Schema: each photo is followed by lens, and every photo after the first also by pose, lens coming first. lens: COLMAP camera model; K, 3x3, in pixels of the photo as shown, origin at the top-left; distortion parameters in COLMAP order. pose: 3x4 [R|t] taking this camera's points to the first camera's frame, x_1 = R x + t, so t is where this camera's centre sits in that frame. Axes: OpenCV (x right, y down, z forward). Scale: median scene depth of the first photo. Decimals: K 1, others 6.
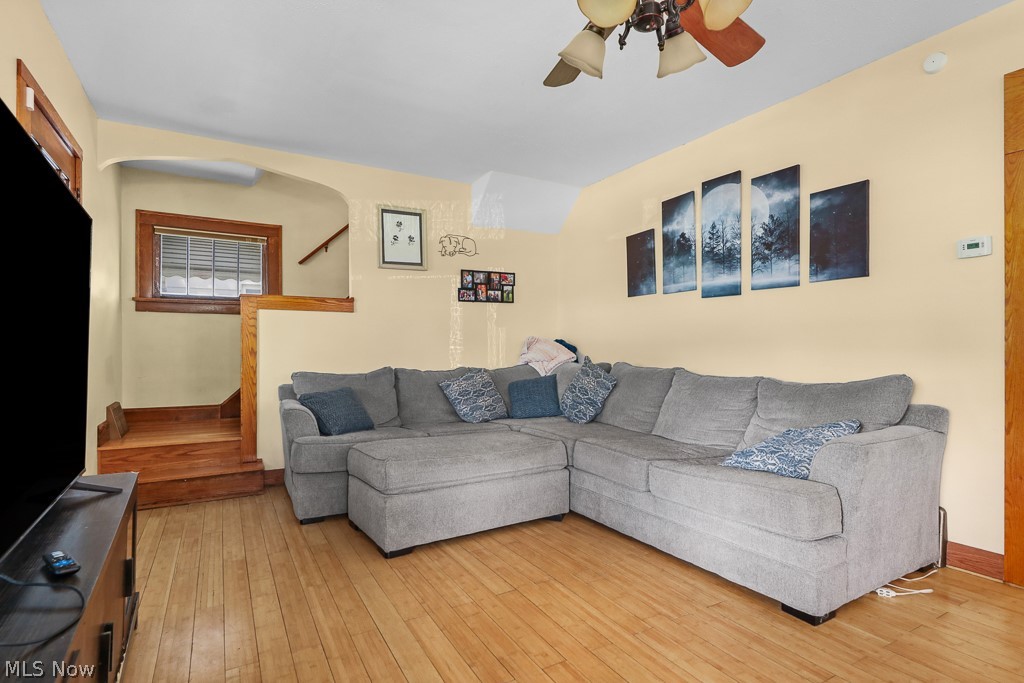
lens RADIAL K [[514.8, 0, 518.6], [0, 514.8, 345.3], [0, 0, 1]] dist [0.004377, -0.000224]
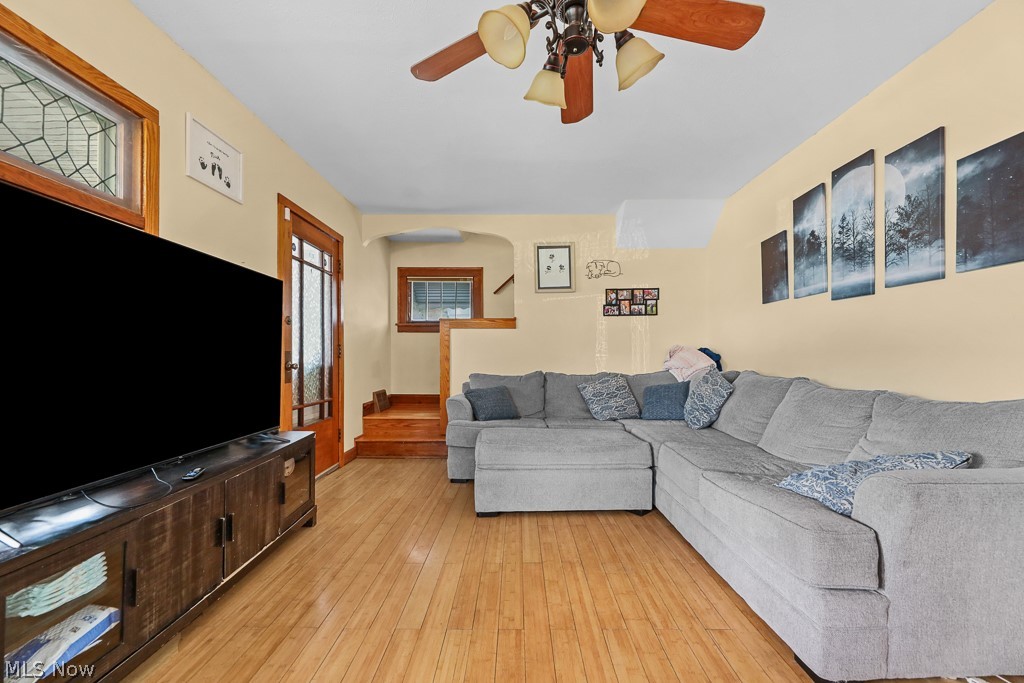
lens RADIAL K [[422.3, 0, 516.1], [0, 422.3, 358.2], [0, 0, 1]] dist [-0.006082, -0.001046]
pose [[0.862775, 0.003311, -0.505578, 0.237607], [0.002398, 0.999940, 0.010642, -0.000284], [0.505583, -0.010394, 0.862715, 0.083206]]
